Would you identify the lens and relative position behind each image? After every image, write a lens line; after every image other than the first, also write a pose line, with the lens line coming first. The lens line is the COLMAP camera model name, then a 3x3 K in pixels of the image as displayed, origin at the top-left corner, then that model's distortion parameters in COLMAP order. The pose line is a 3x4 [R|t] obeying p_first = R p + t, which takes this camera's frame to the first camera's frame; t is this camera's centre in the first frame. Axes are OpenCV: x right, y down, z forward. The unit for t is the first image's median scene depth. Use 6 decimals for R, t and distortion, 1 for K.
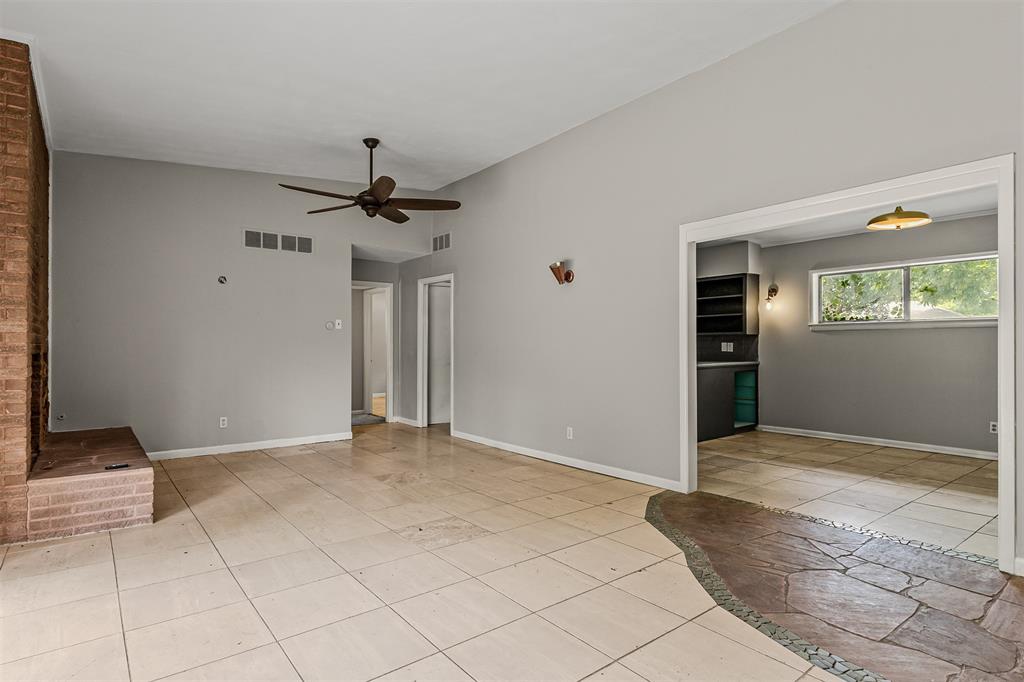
lens RADIAL K [[543.9, 0, 513.4], [0, 543.9, 345.3], [0, 0, 1]] dist [0.000684, -0.000306]
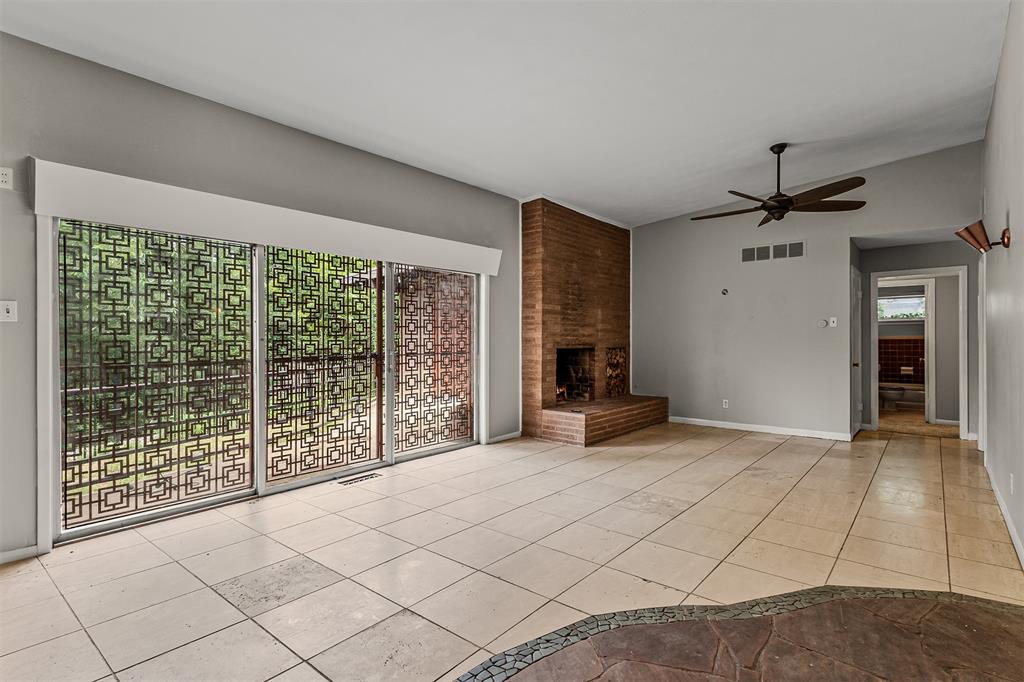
lens RADIAL K [[494.7, 0, 517.5], [0, 494.7, 338.3], [0, 0, 1]] dist [0.014931, 0.000094]
pose [[0.200566, -0.008139, -0.979646, 0.562030], [0.000977, 0.999967, -0.008108, -0.003349], [0.979680, 0.000669, 0.200568, 0.323250]]
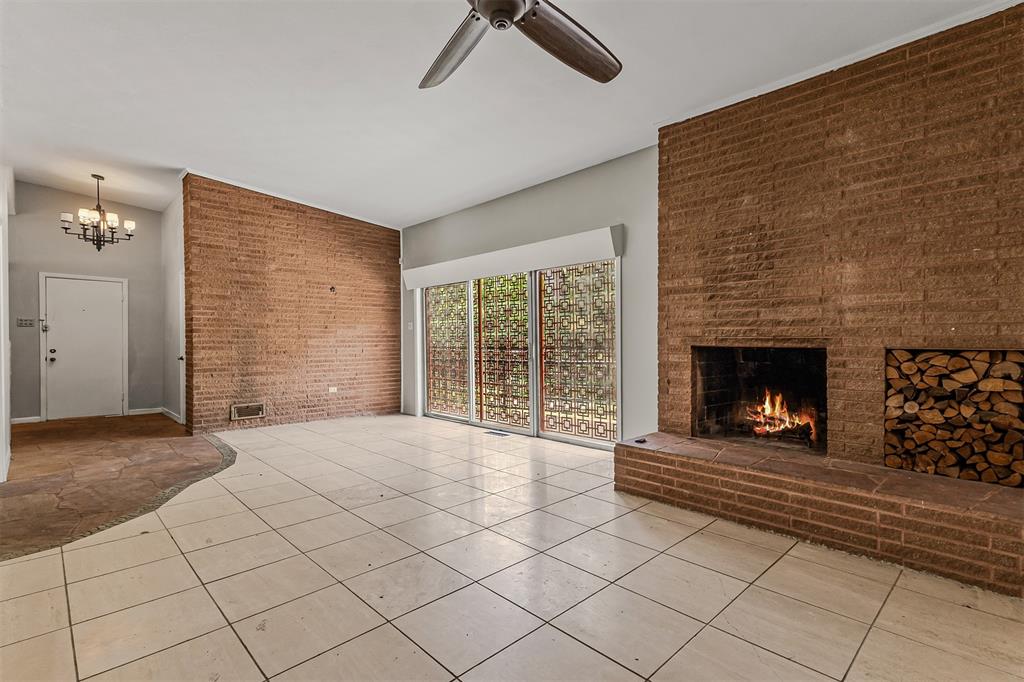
lens RADIAL K [[476.4, 0, 516.2], [0, 476.4, 343.5], [0, 0, 1]] dist [0.018735, -0.000560]
pose [[-0.994816, 0.010440, -0.101156, -0.235115], [0.008388, 0.999751, 0.020690, -0.009332], [0.101347, 0.019734, -0.994655, 1.353884]]
